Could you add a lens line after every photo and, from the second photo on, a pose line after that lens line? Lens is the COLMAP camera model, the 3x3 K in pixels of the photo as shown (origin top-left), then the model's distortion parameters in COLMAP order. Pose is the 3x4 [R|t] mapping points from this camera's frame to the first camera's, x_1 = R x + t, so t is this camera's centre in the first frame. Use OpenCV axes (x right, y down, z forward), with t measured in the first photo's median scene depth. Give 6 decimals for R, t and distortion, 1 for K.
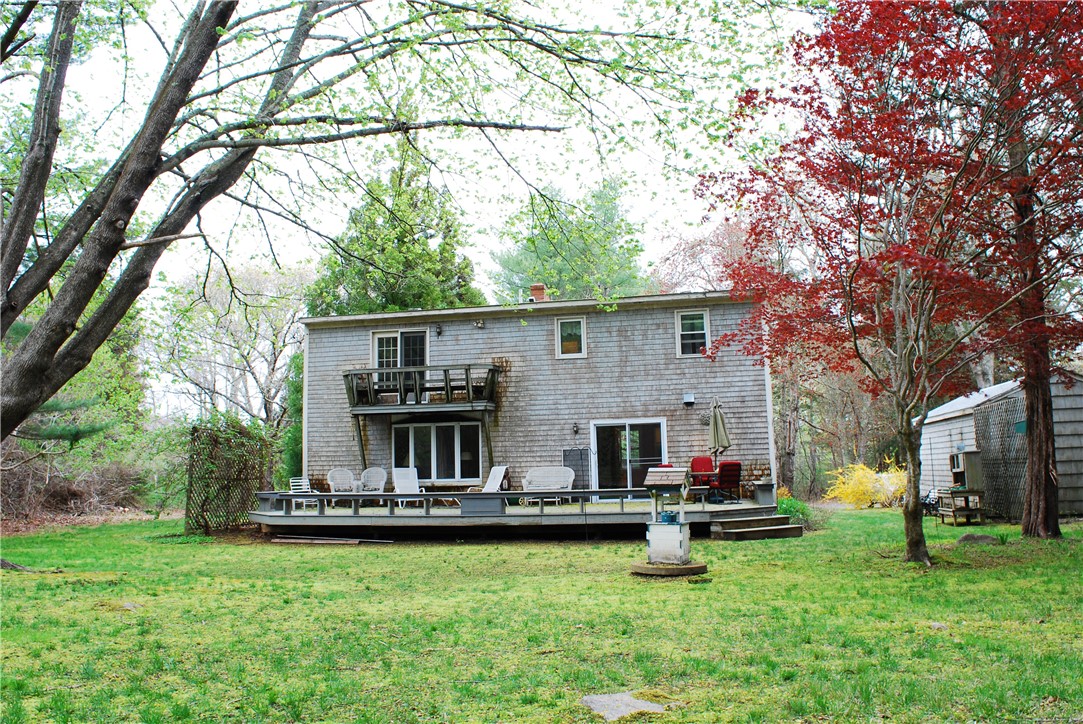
lens RADIAL K [[824.0, 0, 541.4], [0, 824.0, 367.4], [0, 0, 1]] dist [-0.015156, -0.001094]
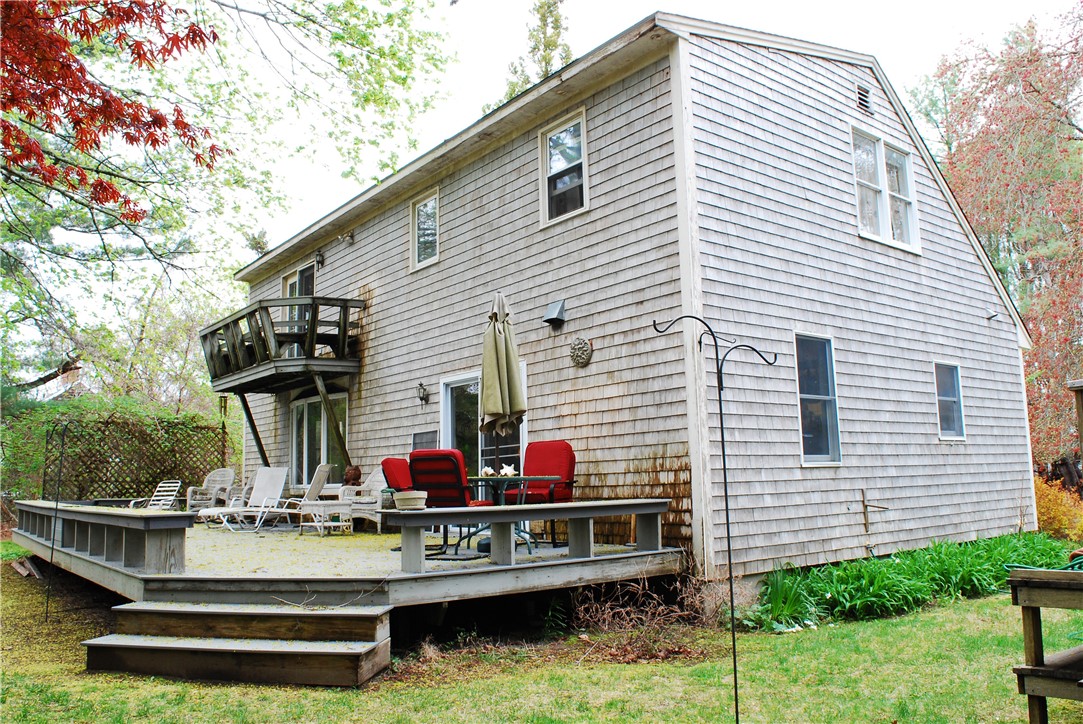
lens RADIAL K [[824.0, 0, 541.6], [0, 824.0, 355.4], [0, 0, 1]] dist [-0.015156, -0.001094]
pose [[0.777353, -0.089147, -0.622716, 0.455424], [0.084527, 0.995733, -0.037031, 0.077797], [0.623360, -0.023850, 0.781571, 0.643921]]
